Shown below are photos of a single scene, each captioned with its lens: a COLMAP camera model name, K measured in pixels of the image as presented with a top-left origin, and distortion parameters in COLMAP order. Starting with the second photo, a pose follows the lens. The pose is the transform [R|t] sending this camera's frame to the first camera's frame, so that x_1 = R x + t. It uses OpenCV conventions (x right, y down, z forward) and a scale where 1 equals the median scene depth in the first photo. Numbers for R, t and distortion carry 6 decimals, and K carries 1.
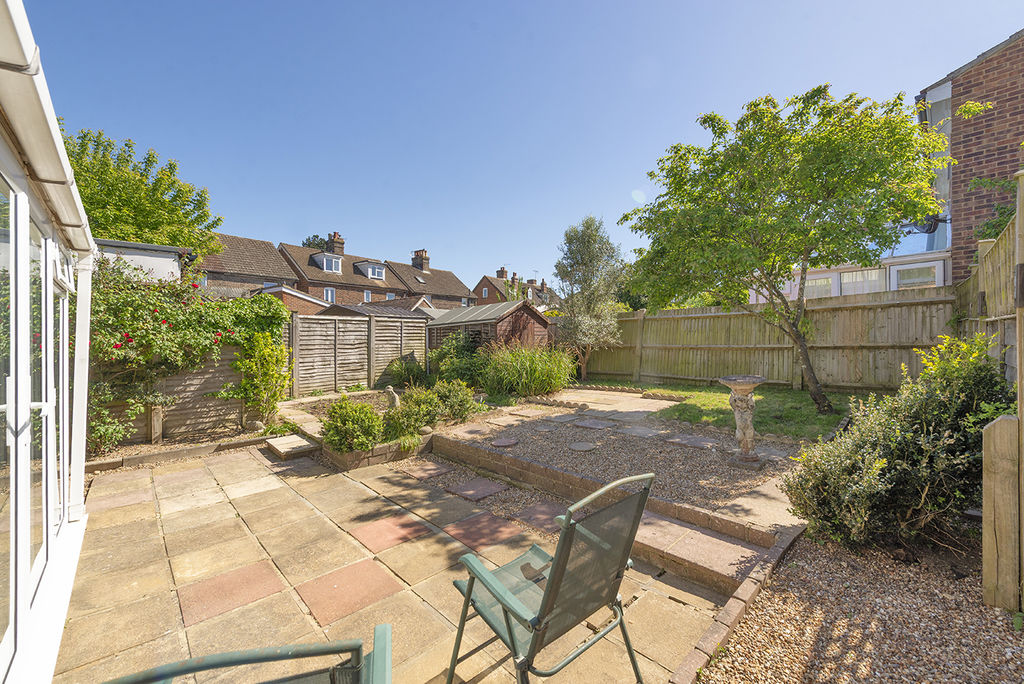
lens RADIAL K [[413.8, 0, 512.9], [0, 413.8, 334.4], [0, 0, 1]] dist [0.000244, -0.000265]
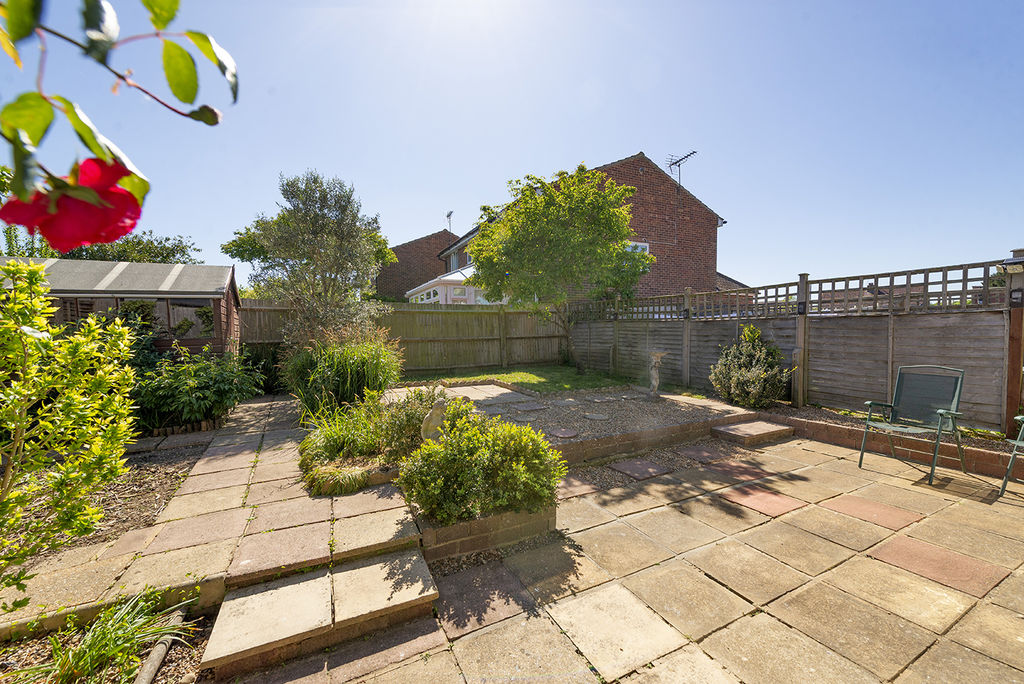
lens RADIAL K [[413.8, 0, 513.4], [0, 413.8, 350.5], [0, 0, 1]] dist [0.000244, -0.000265]
pose [[0.266550, -0.025957, 0.963472, -1.055483], [-0.002019, 0.999620, 0.027490, 0.056379], [-0.963819, -0.009273, 0.266396, 0.964669]]
